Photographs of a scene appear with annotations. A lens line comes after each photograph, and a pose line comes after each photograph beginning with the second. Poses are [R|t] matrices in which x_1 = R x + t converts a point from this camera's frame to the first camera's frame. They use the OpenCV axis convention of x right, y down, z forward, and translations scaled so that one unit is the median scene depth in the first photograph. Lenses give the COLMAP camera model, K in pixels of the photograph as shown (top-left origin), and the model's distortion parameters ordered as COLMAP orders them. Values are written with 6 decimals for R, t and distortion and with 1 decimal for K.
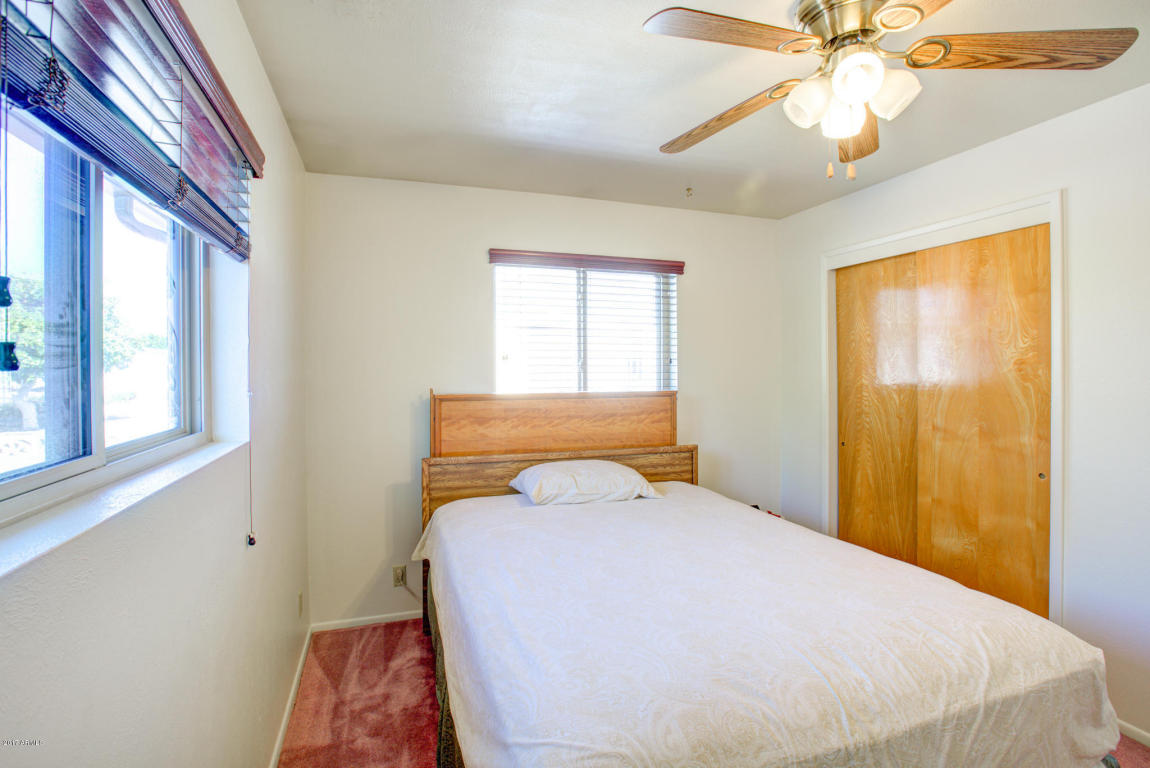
lens RADIAL K [[531.3, 0, 538.0], [0, 531.3, 366.3], [0, 0, 1]] dist [-0.056601, 0.016931]
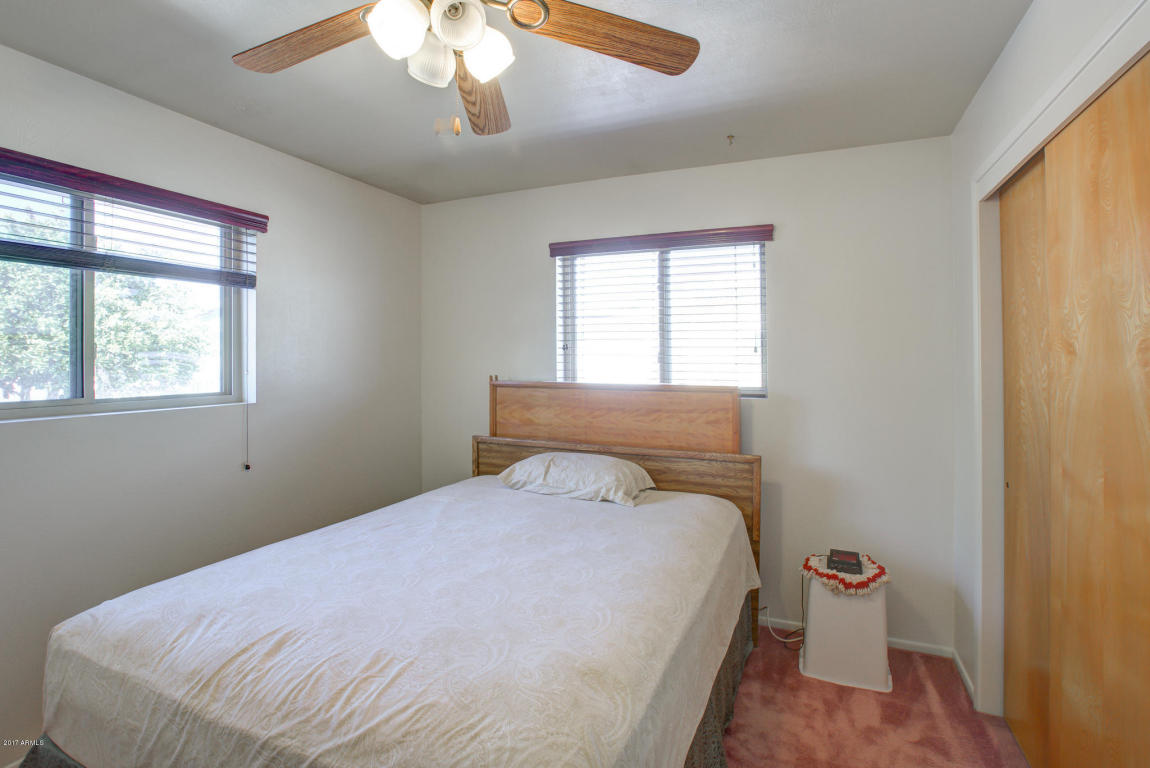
lens RADIAL K [[531.3, 0, 564.2], [0, 531.3, 353.6], [0, 0, 1]] dist [-0.056601, 0.016931]
pose [[0.764410, -0.000849, -0.644730, 0.628830], [-0.005440, 0.999955, -0.007766, 0.003617], [0.644708, 0.009444, 0.764371, 0.227024]]
